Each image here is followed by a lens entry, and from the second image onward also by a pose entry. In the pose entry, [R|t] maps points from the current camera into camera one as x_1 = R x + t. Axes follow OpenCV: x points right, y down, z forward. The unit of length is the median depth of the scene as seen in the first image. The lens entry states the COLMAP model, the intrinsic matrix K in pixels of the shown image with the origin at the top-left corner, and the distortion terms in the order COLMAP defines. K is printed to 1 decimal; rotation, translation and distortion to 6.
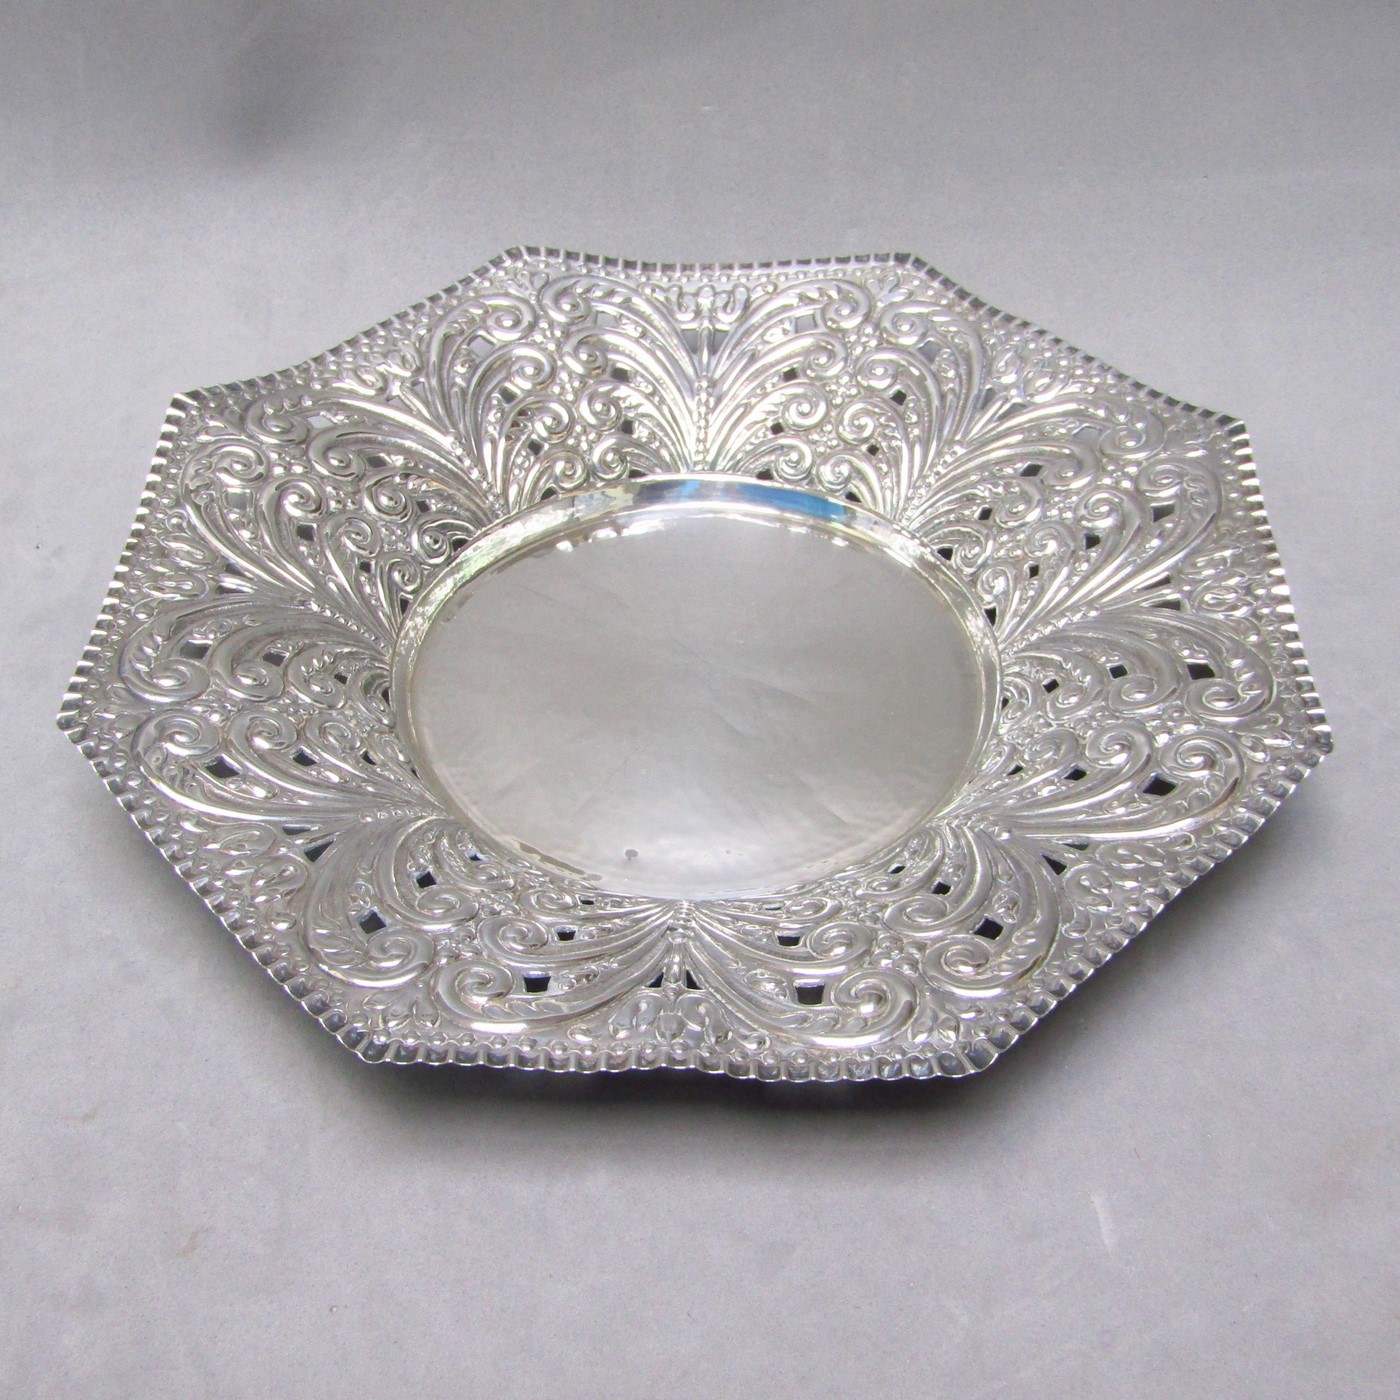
lens RADIAL K [[1854.1, 0, 700.0], [0, 1854.1, 700.0], [0, 0, 1]] dist [0.007532, -0.048756]
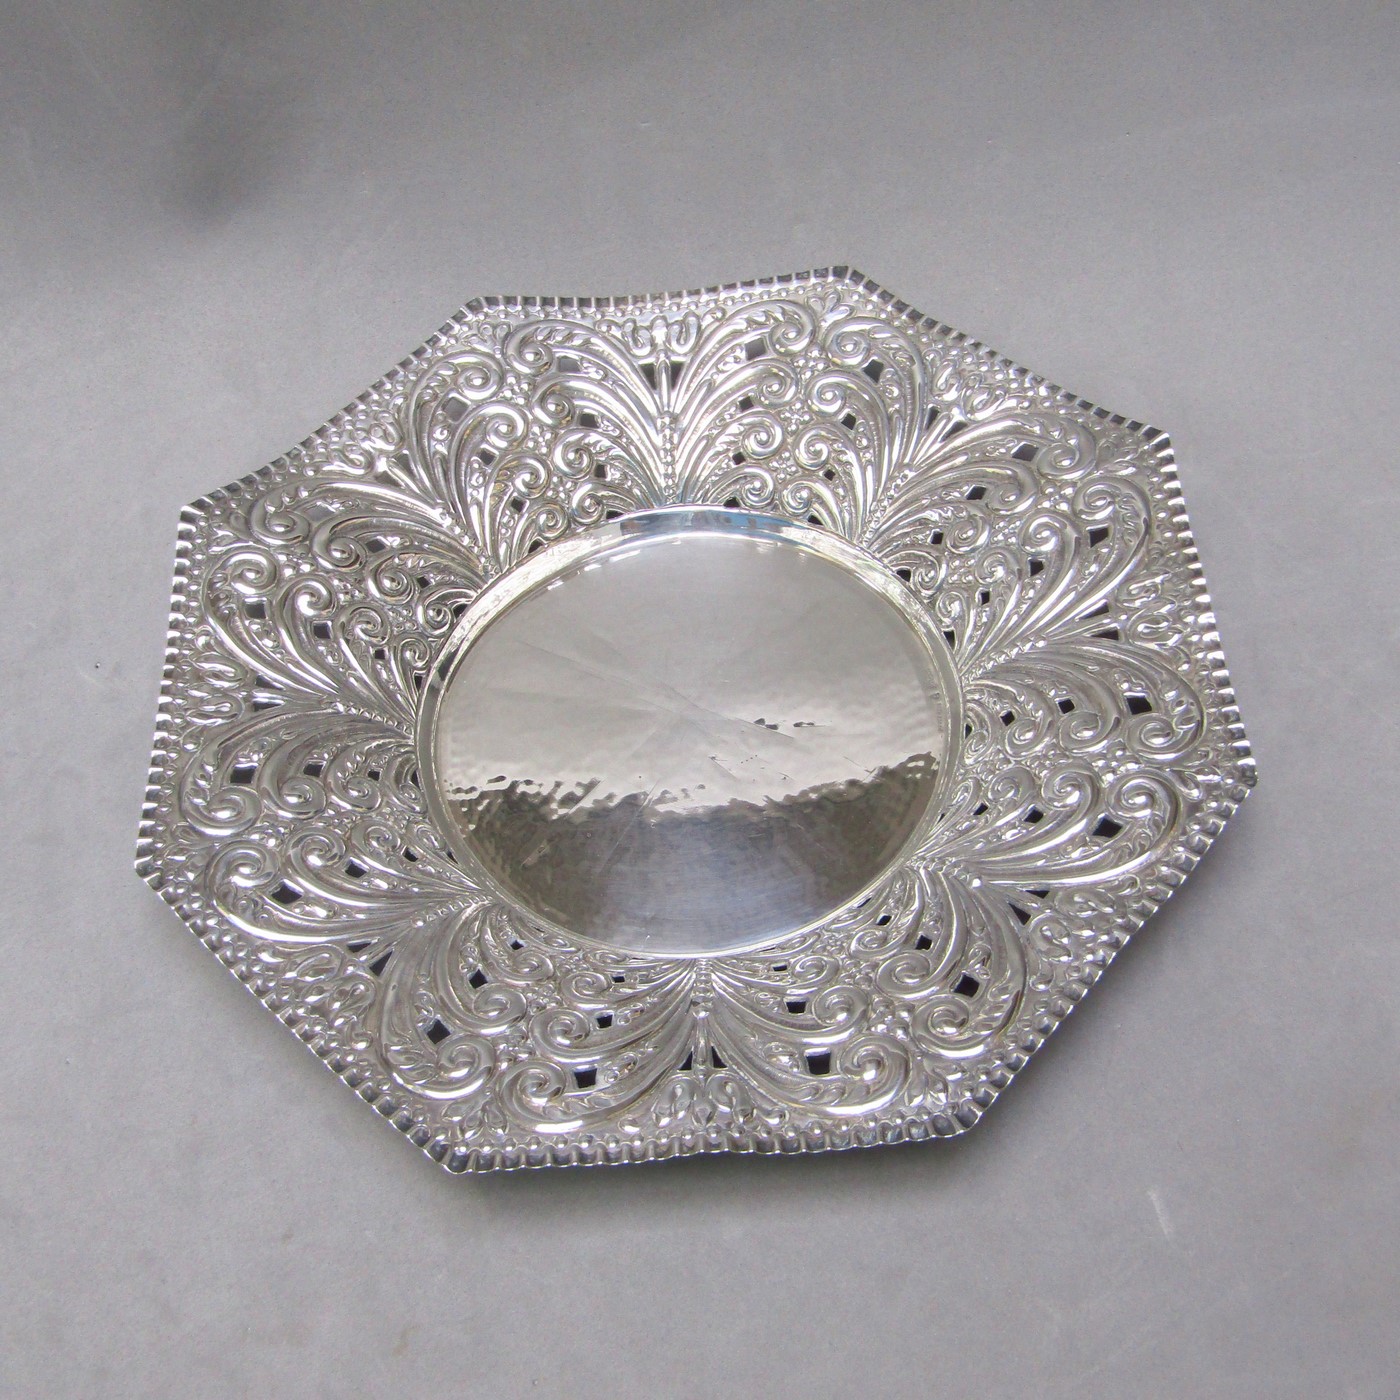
lens RADIAL K [[1854.1, 0, 700.0], [0, 1854.1, 700.0], [0, 0, 1]] dist [0.007532, -0.048756]
pose [[0.994778, -0.102022, -0.002700, 0.008451], [0.101101, 0.981496, 0.162615, -0.201562], [-0.013941, -0.162039, 0.986686, -0.089181]]
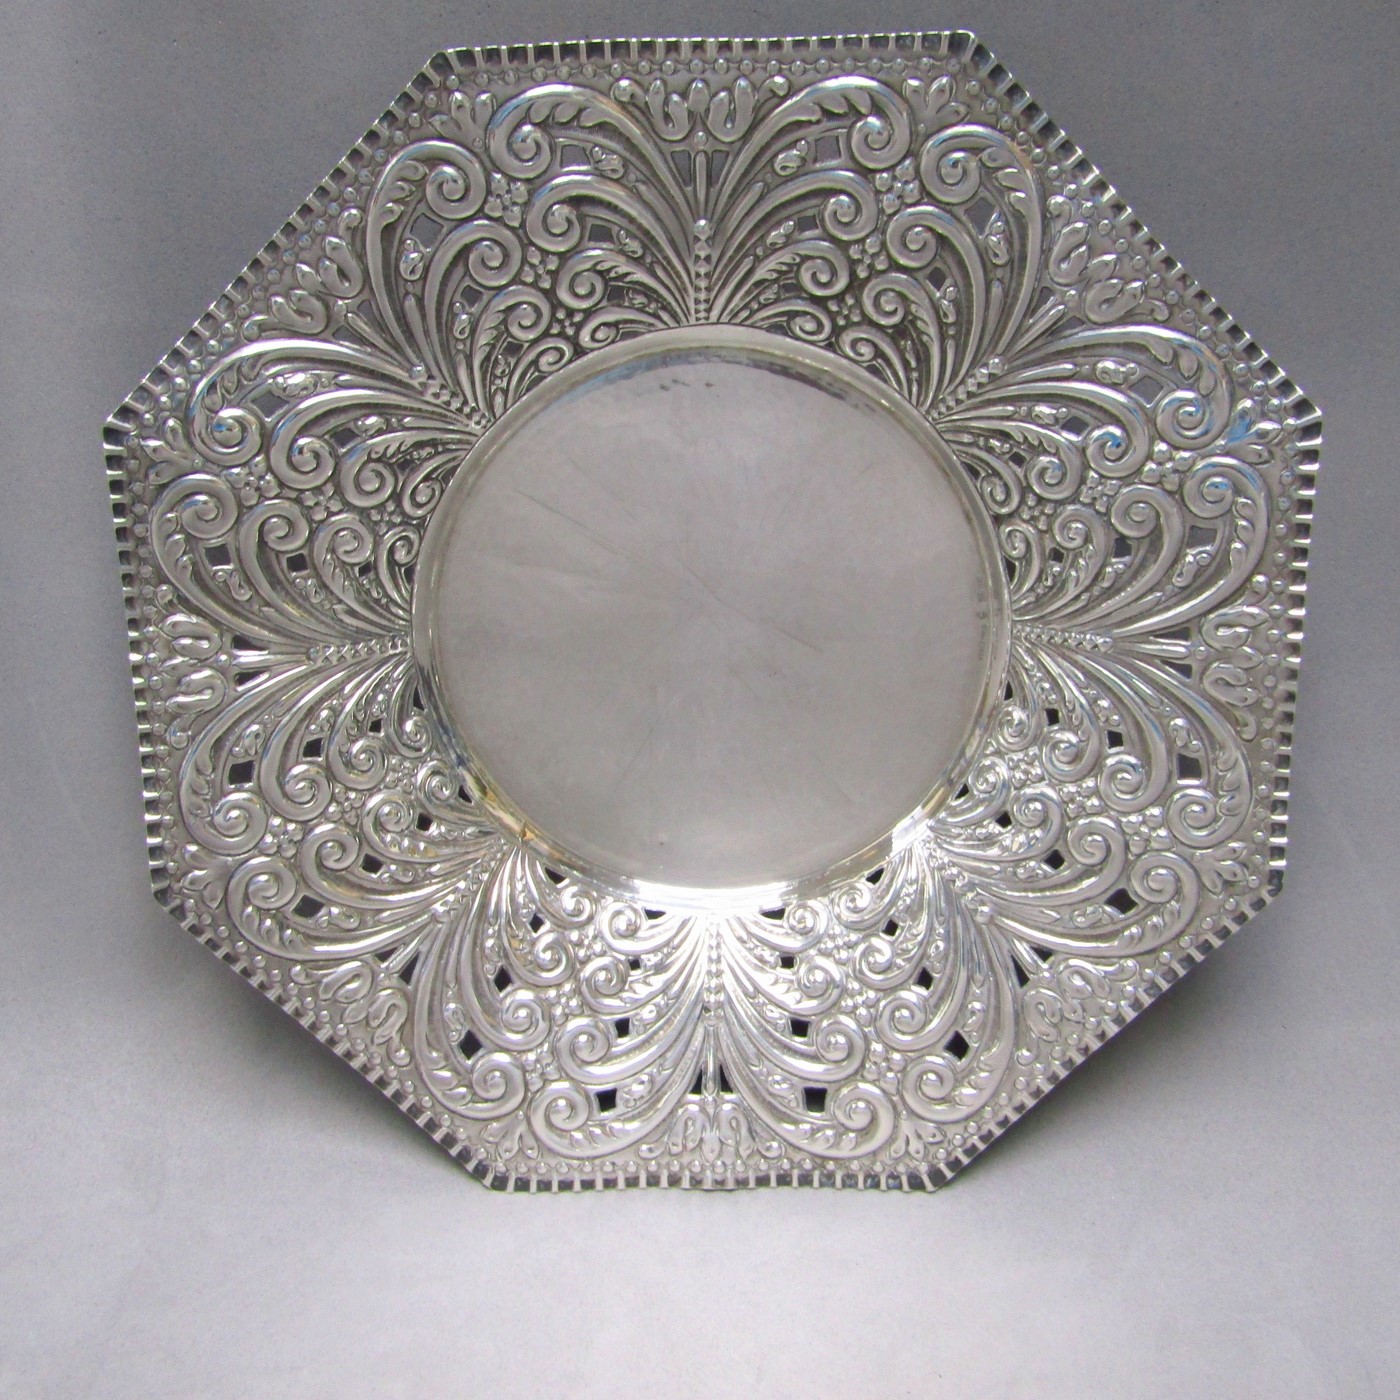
lens RADIAL K [[1757.6, 0, 720.8], [0, 1757.6, 699.8], [0, 0, 1]] dist [0.114512, -0.003508]
pose [[0.999013, -0.032737, -0.030011, 0.030000], [0.042821, 0.530822, 0.846401, -0.802584], [-0.011778, -0.846851, 0.531700, 0.439140]]
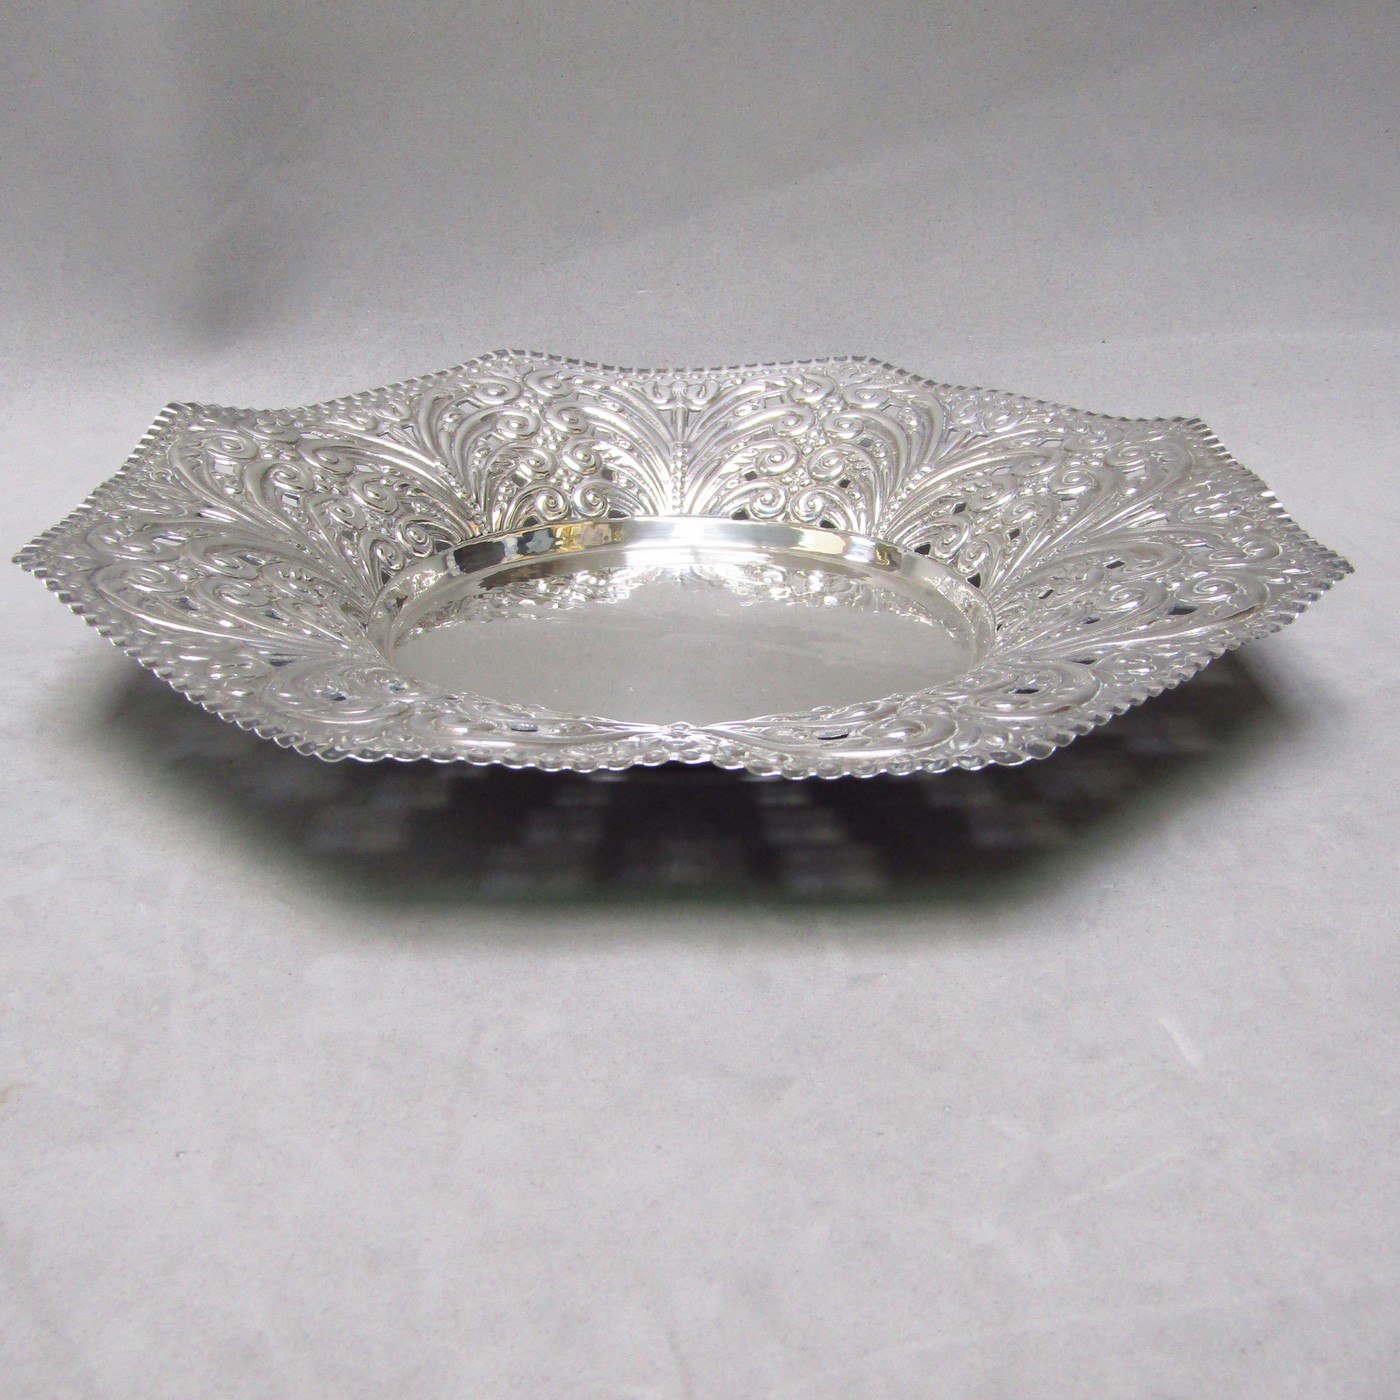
lens RADIAL K [[1623.2, 0, 700.0], [0, 1623.2, 700.0], [0, 0, 1]] dist [-0.009163, -0.007137]
pose [[0.999125, -0.006939, 0.041254, -0.027861], [0.020825, 0.937772, -0.346626, 0.312325], [-0.036281, 0.347182, 0.937096, 0.204467]]
